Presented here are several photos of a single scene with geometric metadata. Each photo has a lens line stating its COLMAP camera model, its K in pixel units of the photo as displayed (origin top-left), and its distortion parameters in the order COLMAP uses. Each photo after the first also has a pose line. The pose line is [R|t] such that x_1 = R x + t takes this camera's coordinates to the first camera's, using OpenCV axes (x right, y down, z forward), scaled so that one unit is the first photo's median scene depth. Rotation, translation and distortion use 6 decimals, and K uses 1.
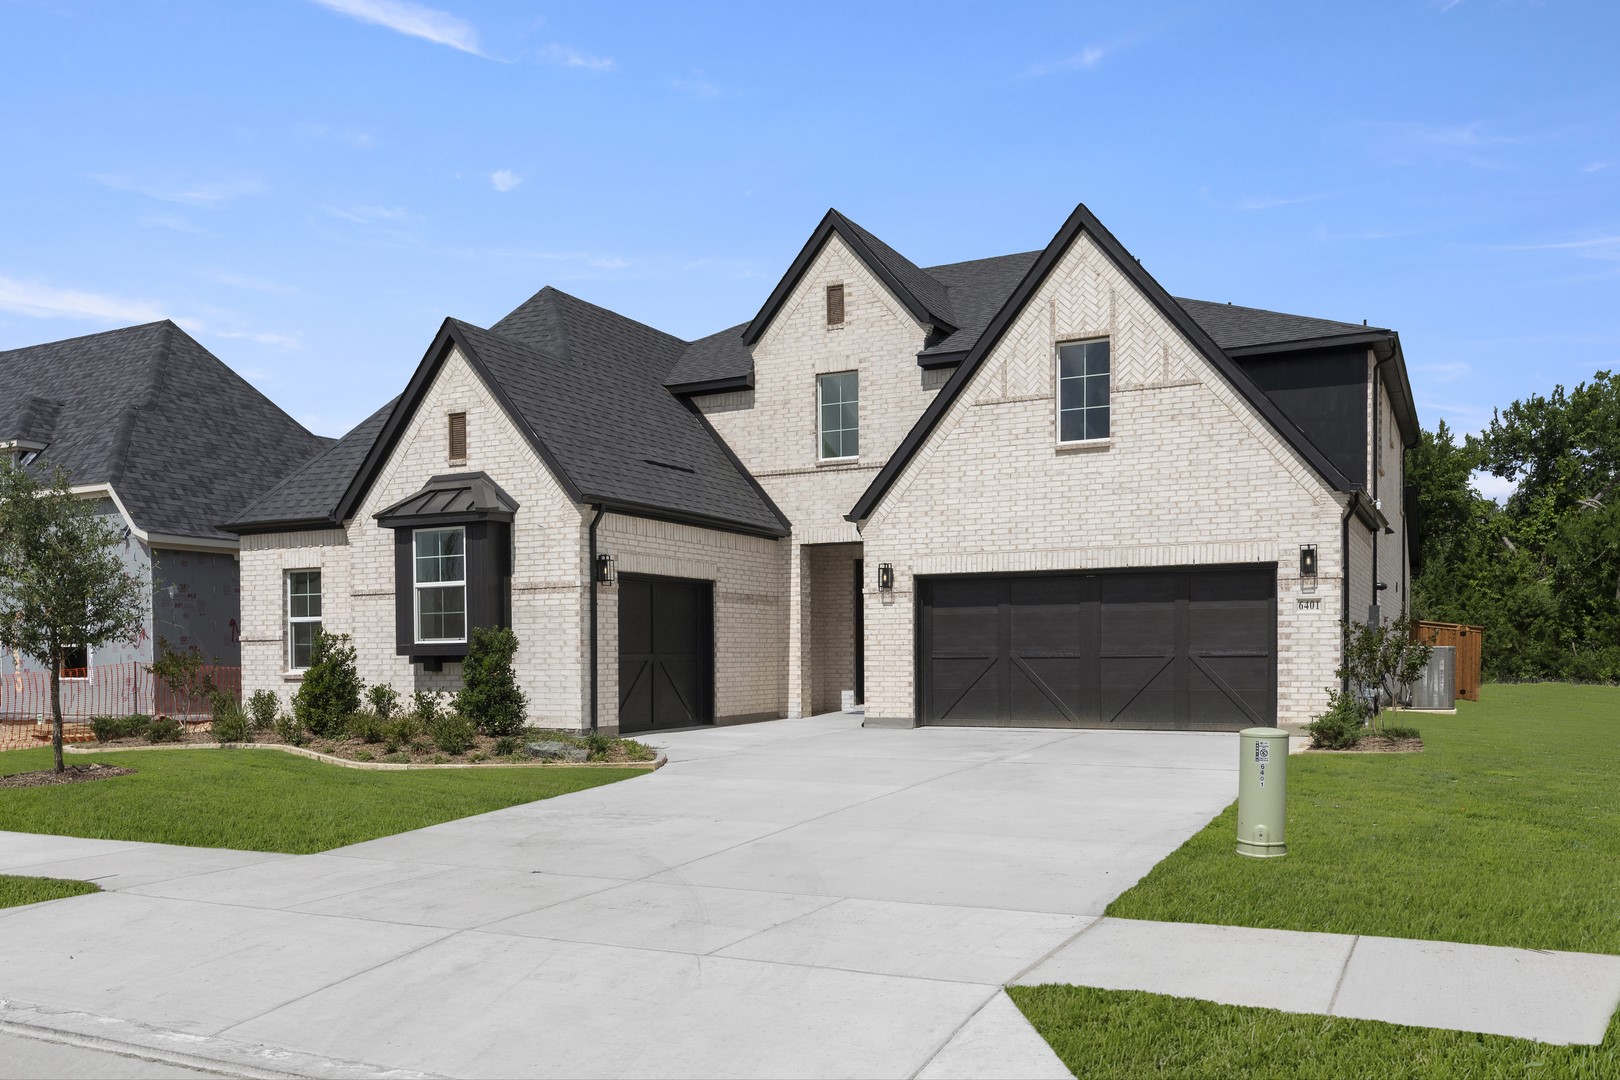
lens RADIAL K [[1118.5, 0, 810.0], [0, 1118.5, 540.8], [0, 0, 1]] dist [0.002934, 0.009096]
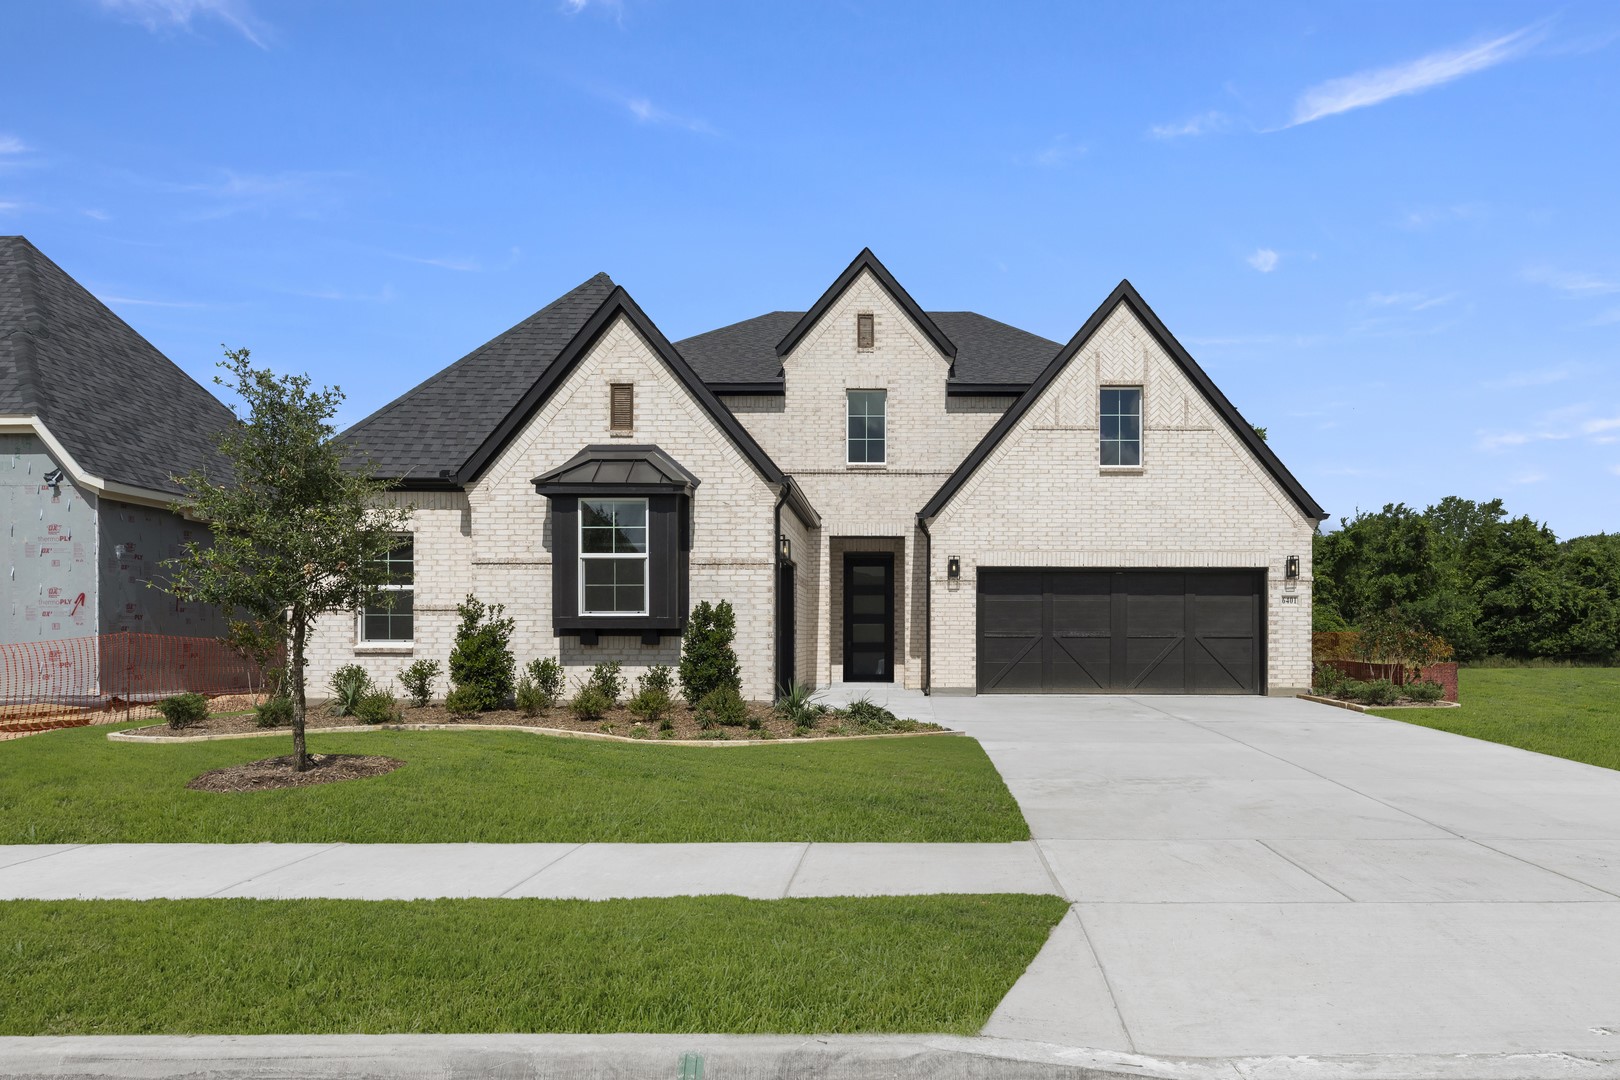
lens RADIAL K [[898.5, 0, 693.4], [0, 898.5, 546.1], [0, 0, 1]] dist [0.004934, -0.000742]
pose [[0.915568, 0.050872, 0.398933, -0.571798], [-0.050542, 0.998657, -0.011354, 0.035299], [-0.398975, -0.009767, 0.916910, 0.248392]]
